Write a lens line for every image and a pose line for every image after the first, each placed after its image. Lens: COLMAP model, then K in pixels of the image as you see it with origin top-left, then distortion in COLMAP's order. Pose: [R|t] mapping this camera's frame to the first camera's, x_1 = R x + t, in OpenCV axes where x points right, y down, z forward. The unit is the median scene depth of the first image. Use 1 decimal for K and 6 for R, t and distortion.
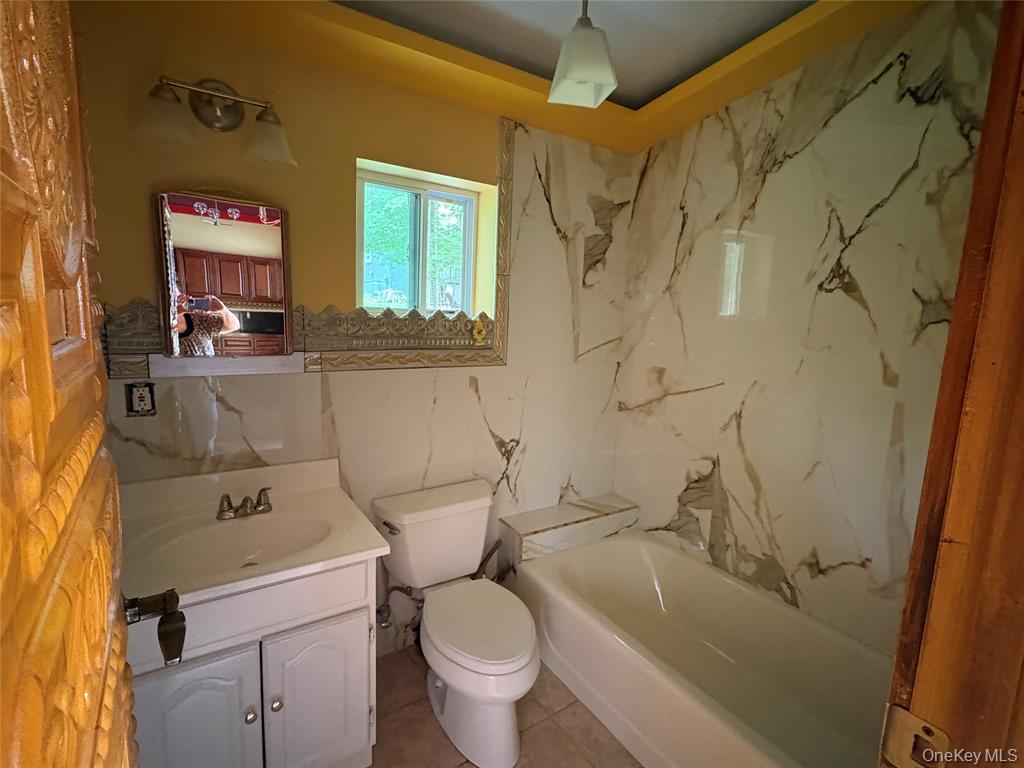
lens RADIAL K [[483.7, 0, 512.5], [0, 483.7, 385.5], [0, 0, 1]] dist [-0.000645, 0.000492]
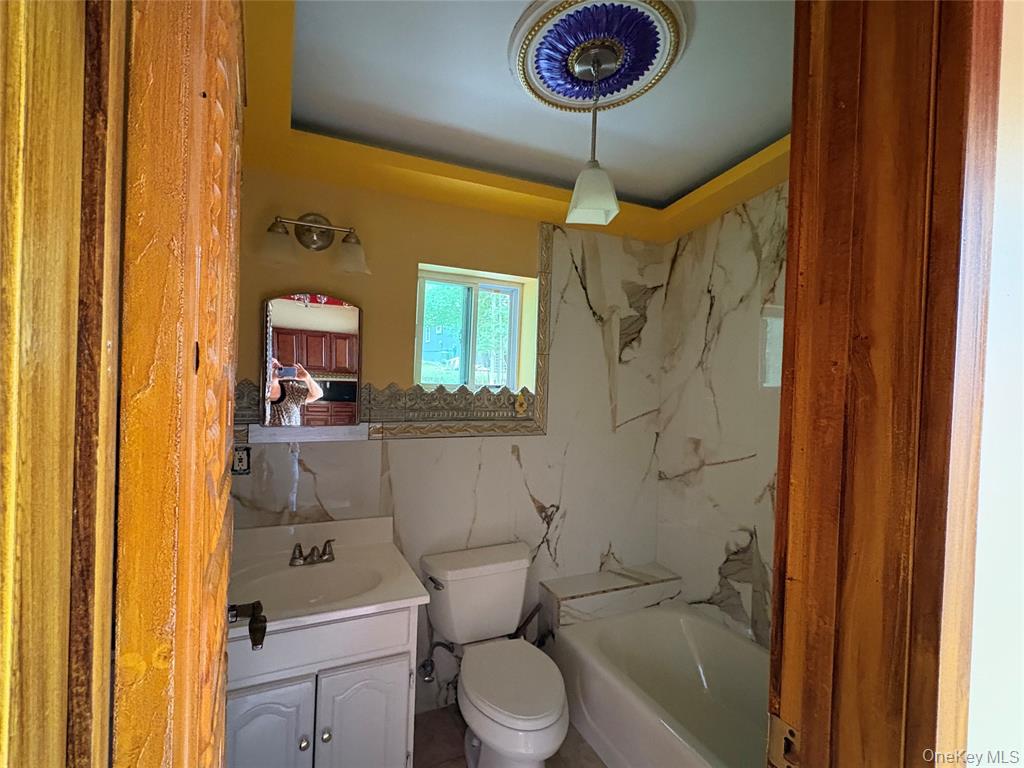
lens RADIAL K [[483.7, 0, 510.9], [0, 483.7, 385.6], [0, 0, 1]] dist [-0.000645, 0.000492]
pose [[0.990878, -0.002182, -0.134746, 0.059287], [-0.016081, 0.990810, -0.134302, -0.004829], [0.133801, 0.135243, 0.981737, -0.102985]]
